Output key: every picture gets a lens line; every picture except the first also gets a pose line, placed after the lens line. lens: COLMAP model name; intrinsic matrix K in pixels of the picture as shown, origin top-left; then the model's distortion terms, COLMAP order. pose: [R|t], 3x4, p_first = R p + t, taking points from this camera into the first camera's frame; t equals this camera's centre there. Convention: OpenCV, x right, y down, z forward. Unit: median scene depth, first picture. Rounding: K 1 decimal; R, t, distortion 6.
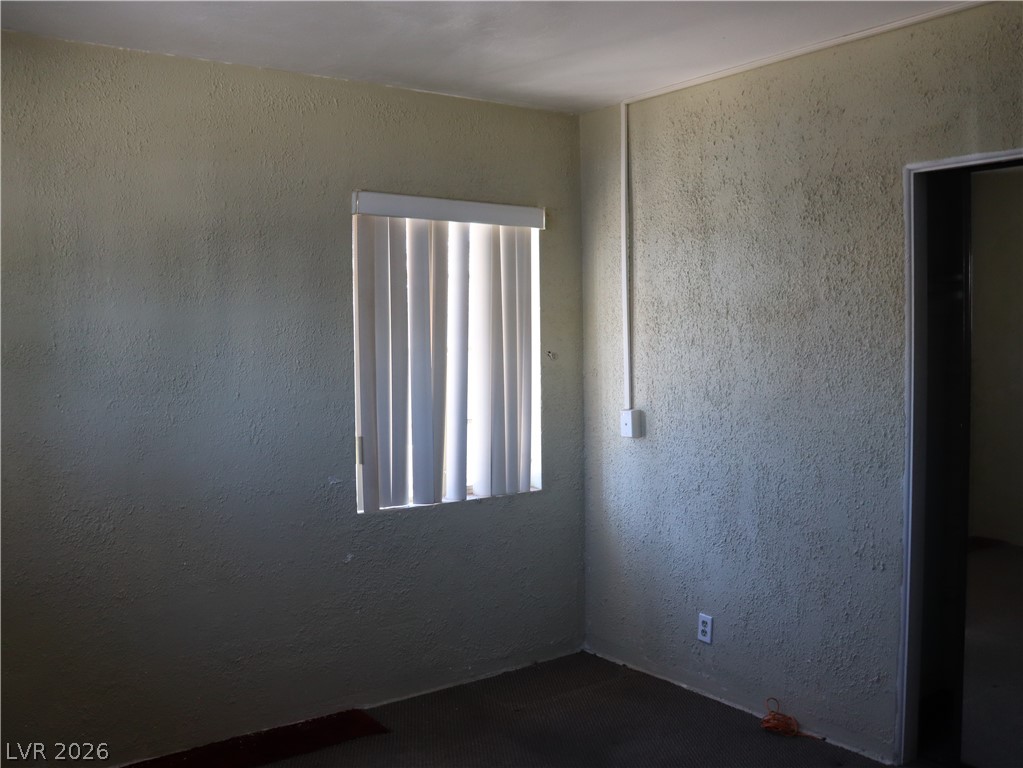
lens RADIAL K [[940.7, 0, 516.5], [0, 940.7, 379.8], [0, 0, 1]] dist [-0.183590, 0.166225]
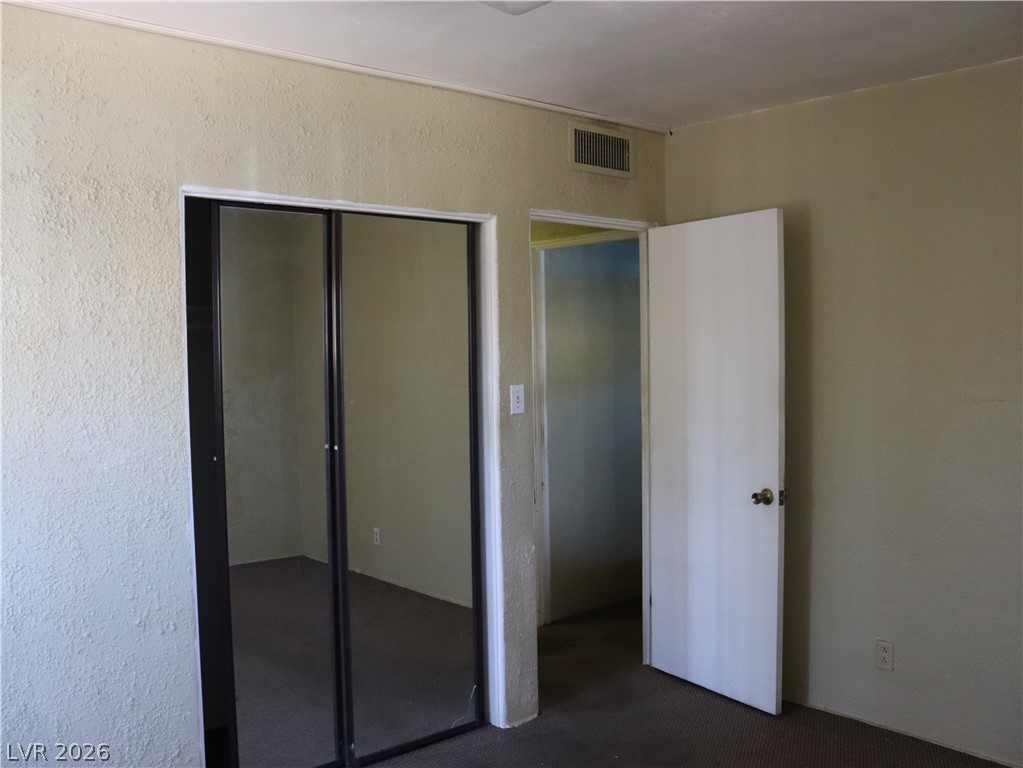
lens RADIAL K [[940.7, 0, 516.5], [0, 940.7, 379.8], [0, 0, 1]] dist [-0.183590, 0.166225]
pose [[-0.093171, -0.019077, 0.995467, -0.517172], [0.066096, 0.997492, 0.025302, -0.037823], [-0.993454, 0.068154, -0.091677, 0.730688]]
